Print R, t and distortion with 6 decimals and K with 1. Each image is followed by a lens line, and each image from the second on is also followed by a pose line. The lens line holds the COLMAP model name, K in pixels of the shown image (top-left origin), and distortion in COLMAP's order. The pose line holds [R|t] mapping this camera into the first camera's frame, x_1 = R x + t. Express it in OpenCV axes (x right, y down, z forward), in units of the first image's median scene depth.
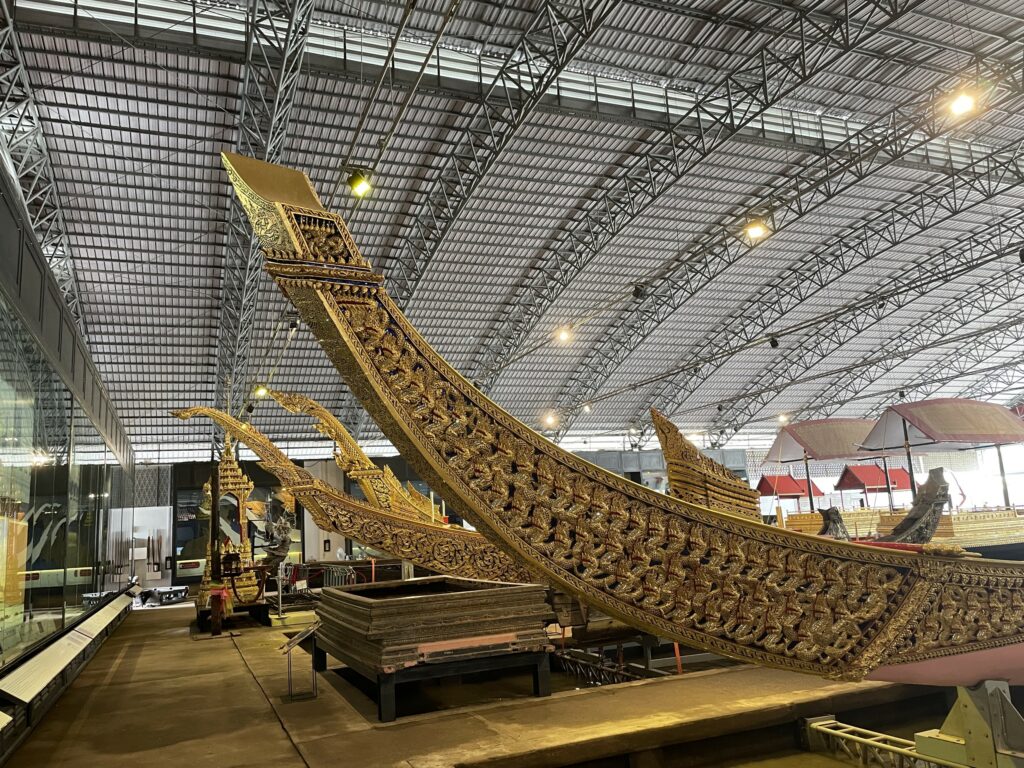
lens RADIAL K [[776.3, 0, 506.8], [0, 776.3, 383.6], [0, 0, 1]] dist [0.082960, -0.105930]
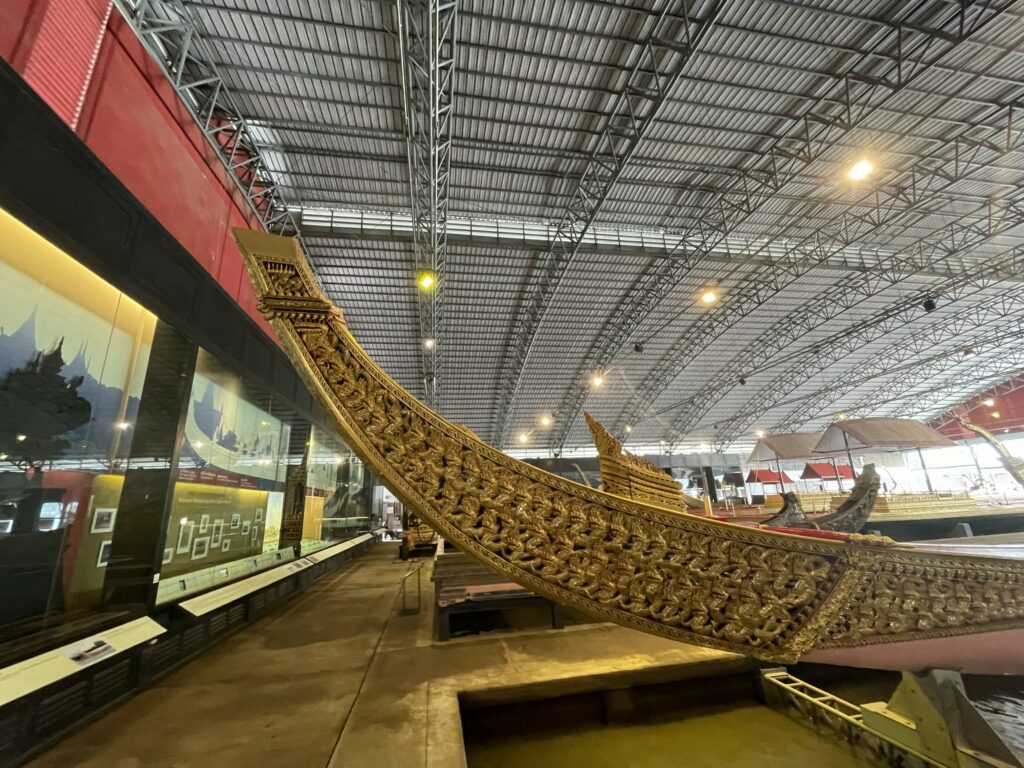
lens RADIAL K [[417.1, 0, 510.9], [0, 417.1, 385.1], [0, 0, 1]] dist [-0.002724, 0.000244]
pose [[0.977528, -0.039013, -0.207162, 0.058637], [0.021822, 0.996174, -0.084629, 0.011792], [0.209671, 0.078207, 0.974639, 0.097569]]
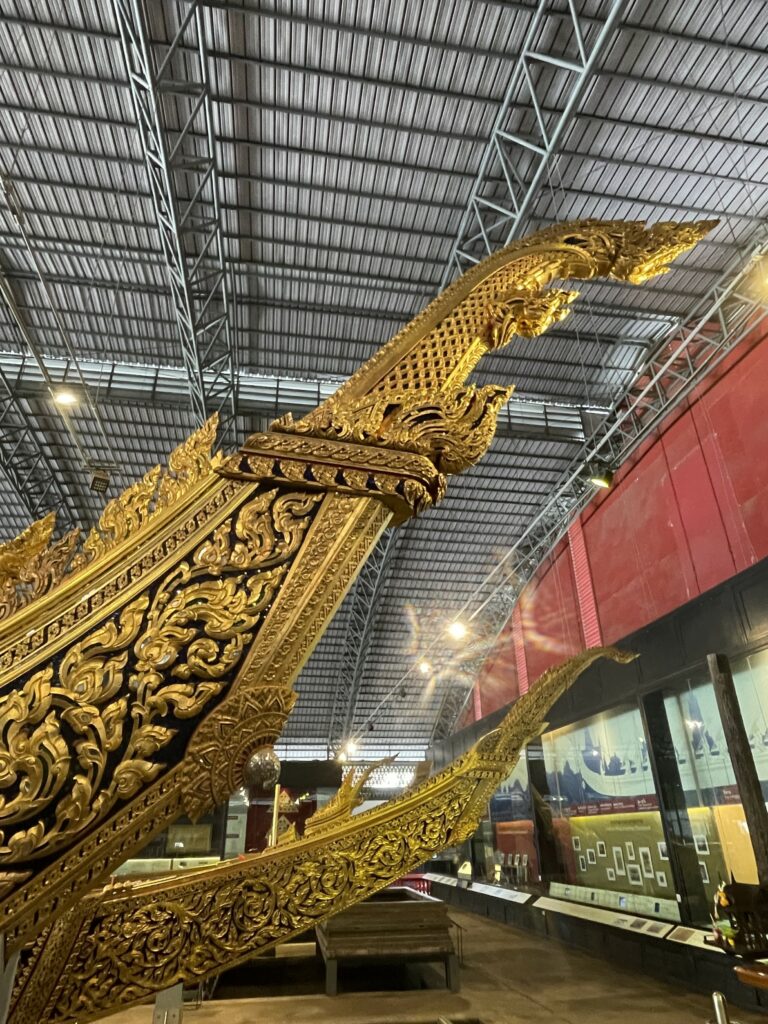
lens RADIAL K [[642.9, 0, 388.5], [0, 642.9, 509.1], [0, 0, 1]] dist [-0.003494, 0.002319]
pose [[-0.973180, 0.165333, 0.159958, -0.235413], [0.030526, 0.781988, -0.622546, 0.231356], [-0.228012, -0.600966, -0.766061, 1.200929]]
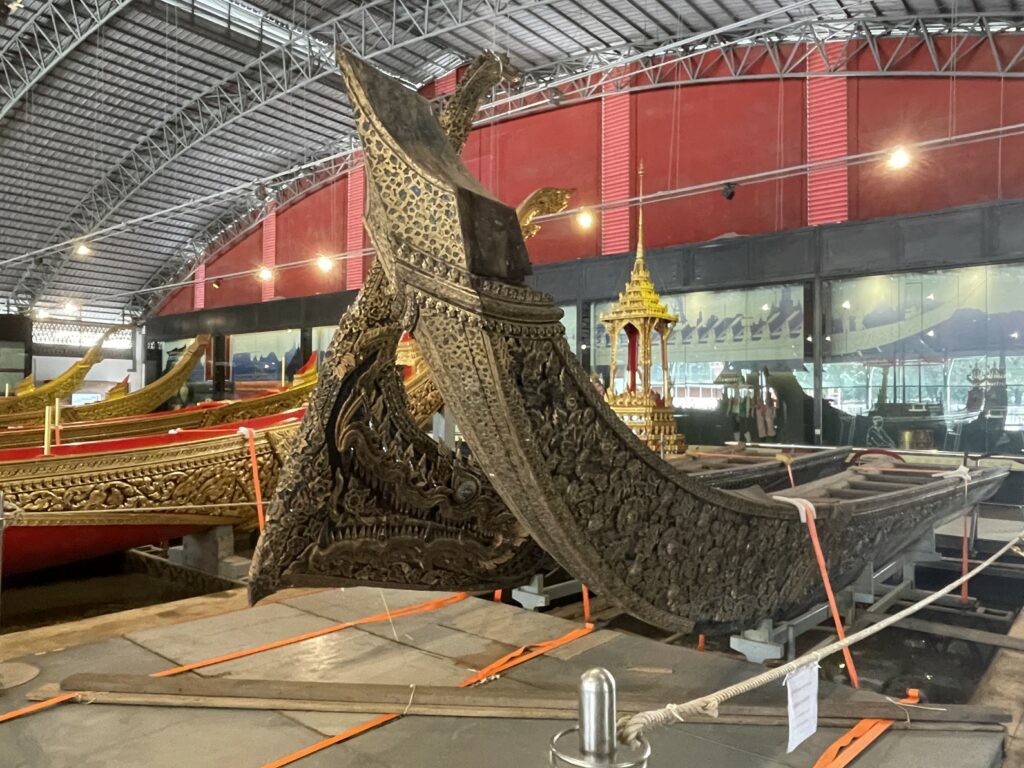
lens RADIAL K [[761.6, 0, 496.3], [0, 761.6, 381.3], [0, 0, 1]] dist [-0.009547, 0.009515]
pose [[-0.887016, 0.037144, -0.460242, 0.087736], [0.128500, 0.977240, -0.168787, 0.314131], [0.443497, -0.208858, -0.871601, 1.637156]]
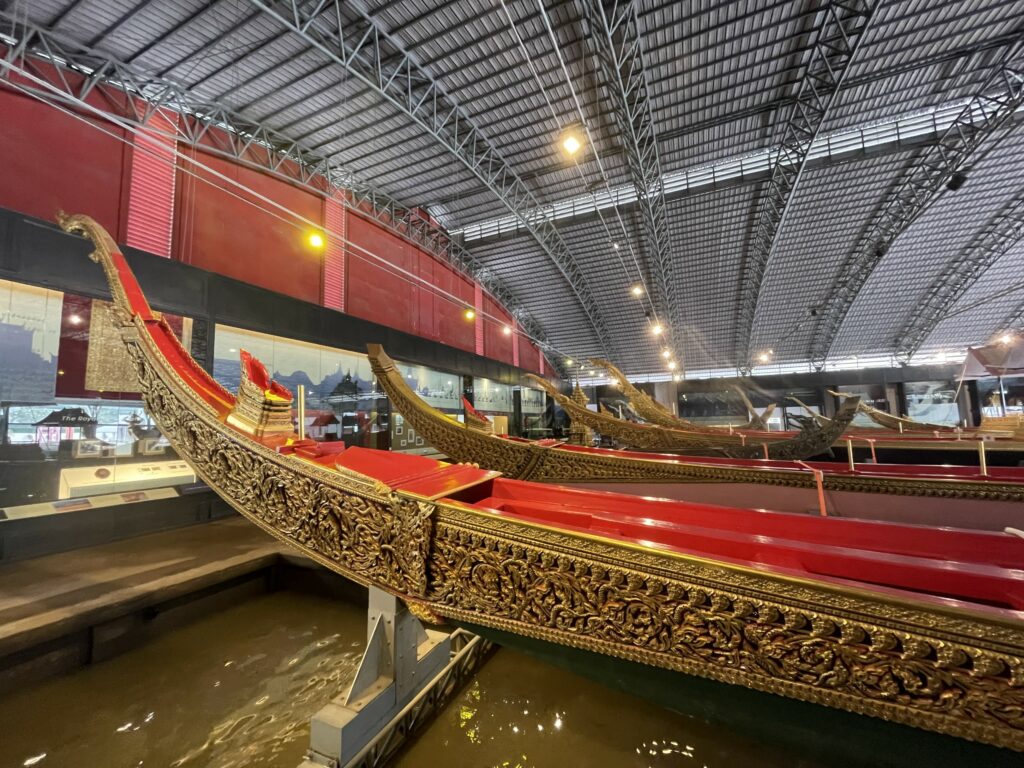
lens RADIAL K [[417.1, 0, 511.2], [0, 417.1, 385.3], [0, 0, 1]] dist [-0.002724, 0.000244]
pose [[0.694016, -0.023492, -0.719576, 0.446039], [0.113657, 0.990510, 0.077282, -0.035383], [0.710931, -0.135420, 0.690100, -0.018863]]
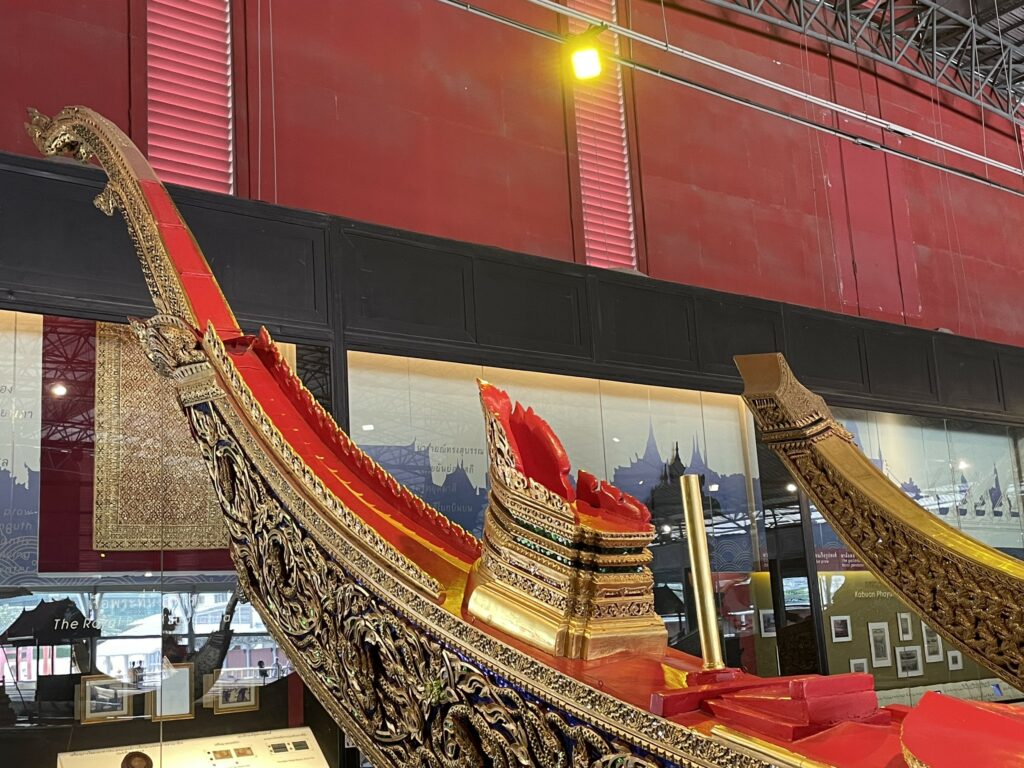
lens RADIAL K [[1255.2, 0, 504.2], [0, 1255.2, 385.2], [0, 0, 1]] dist [0.075733, 0.000000]
pose [[0.289693, -0.142654, -0.946429, 0.394618], [0.214868, 0.973284, -0.080932, -0.034944], [0.932689, -0.179911, 0.312606, -0.027831]]
